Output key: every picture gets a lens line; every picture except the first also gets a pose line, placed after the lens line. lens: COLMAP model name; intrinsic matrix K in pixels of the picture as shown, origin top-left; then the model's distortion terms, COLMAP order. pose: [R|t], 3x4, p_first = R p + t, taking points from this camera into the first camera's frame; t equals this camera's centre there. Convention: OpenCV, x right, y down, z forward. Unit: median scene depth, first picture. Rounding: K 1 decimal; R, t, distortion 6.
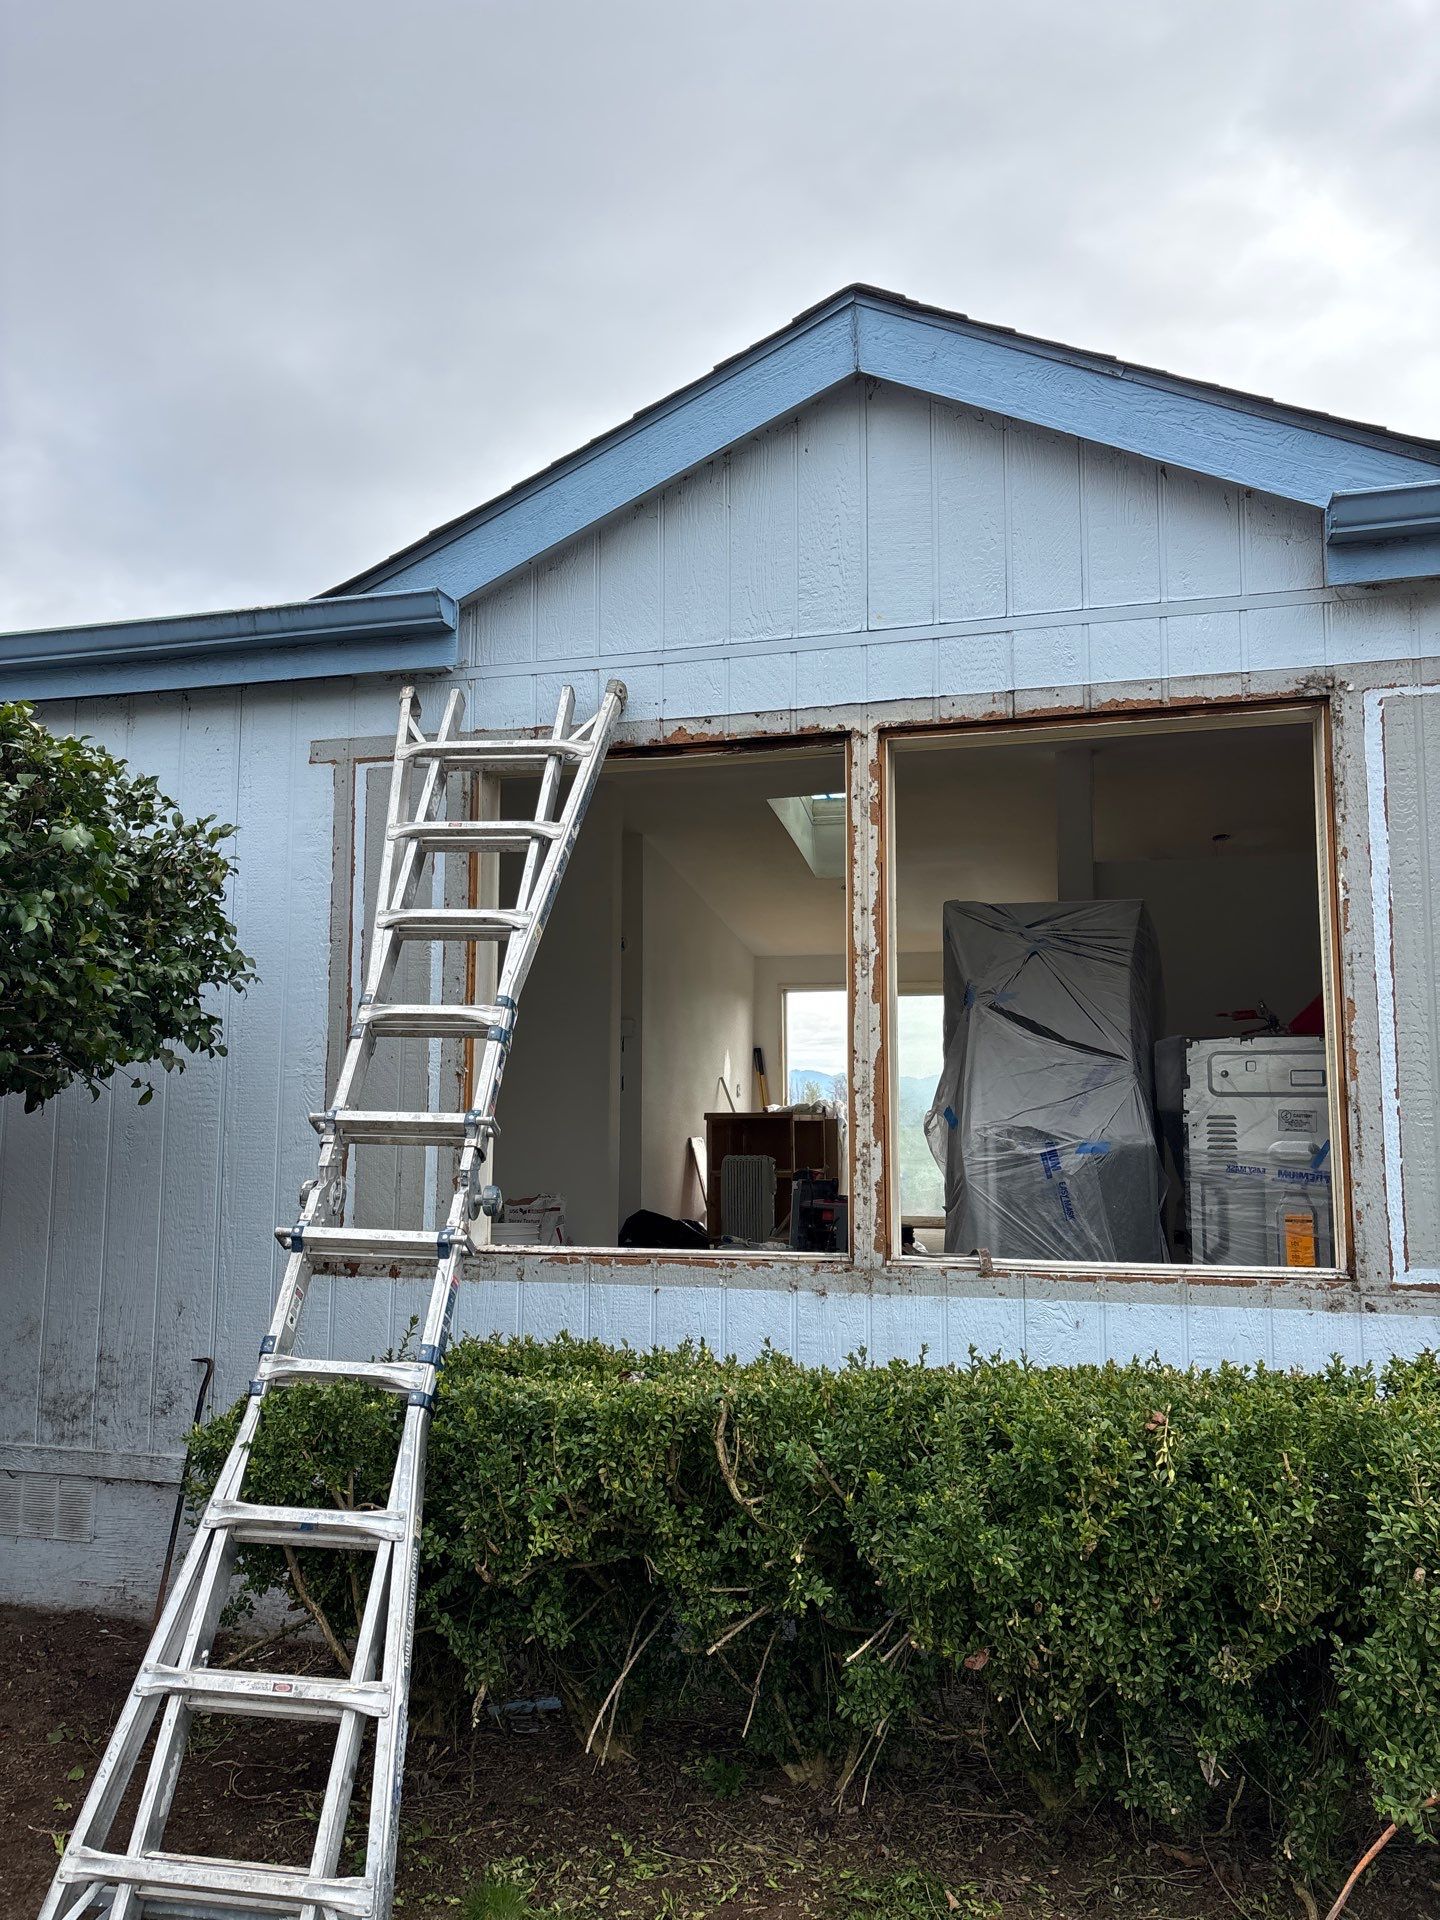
lens RADIAL K [[1409.4, 0, 782.0], [0, 1409.4, 967.5], [0, 0, 1]] dist [0.041030, -0.031770]
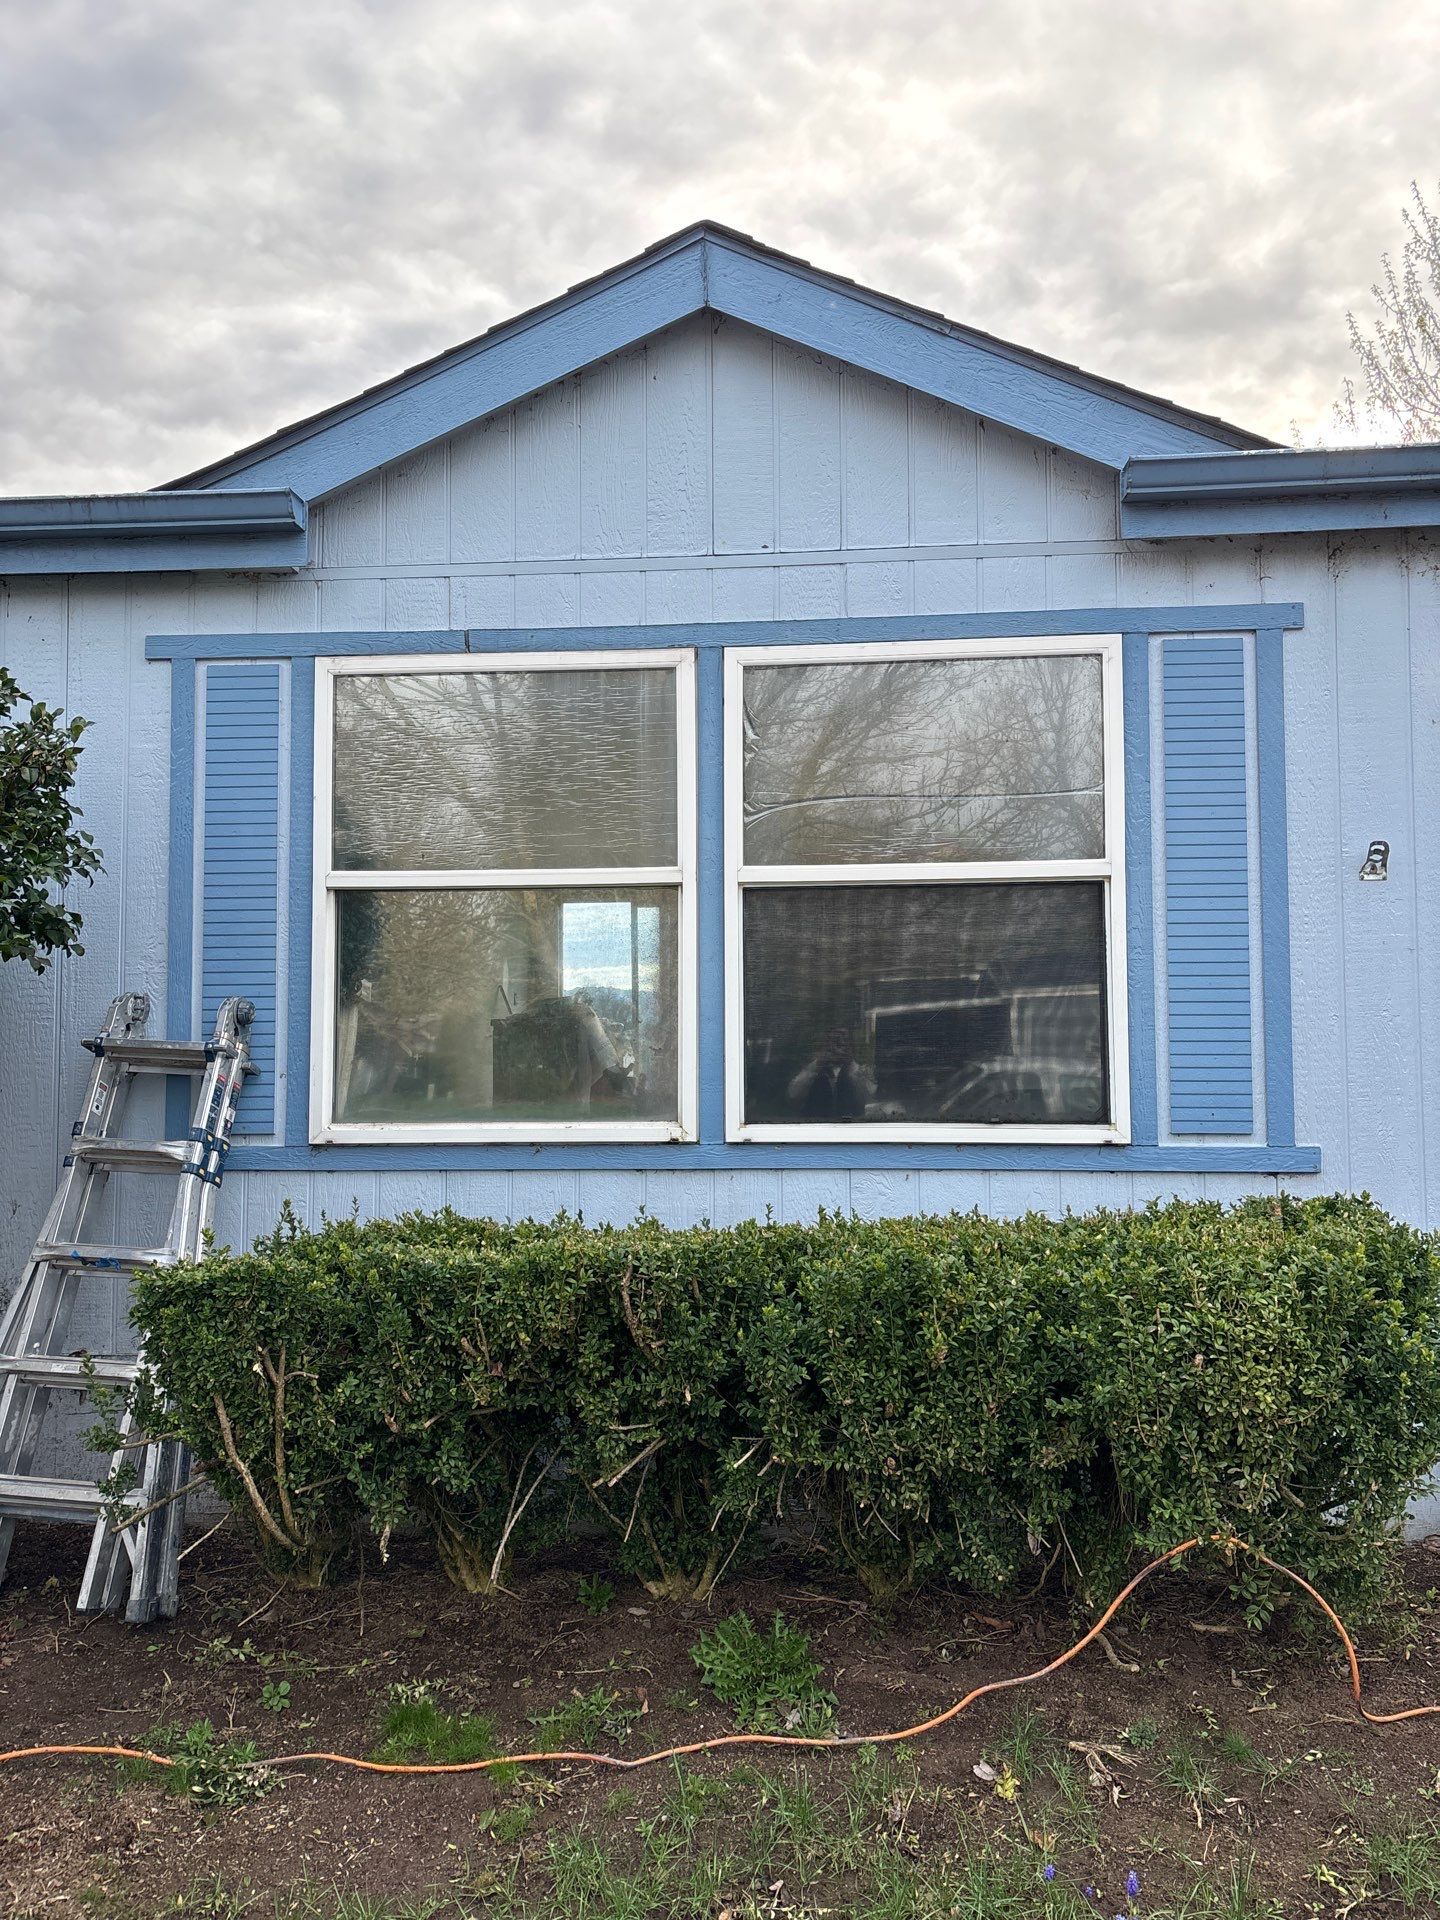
lens RADIAL K [[1468.2, 0, 720.0], [0, 1468.2, 960.0], [0, 0, 1]] dist [0.029229, -0.001968]
pose [[0.981786, 0.001031, 0.189986, -0.147264], [-0.011964, 0.998336, 0.056409, 0.004444], [-0.189611, -0.057654, 0.980165, -0.110159]]
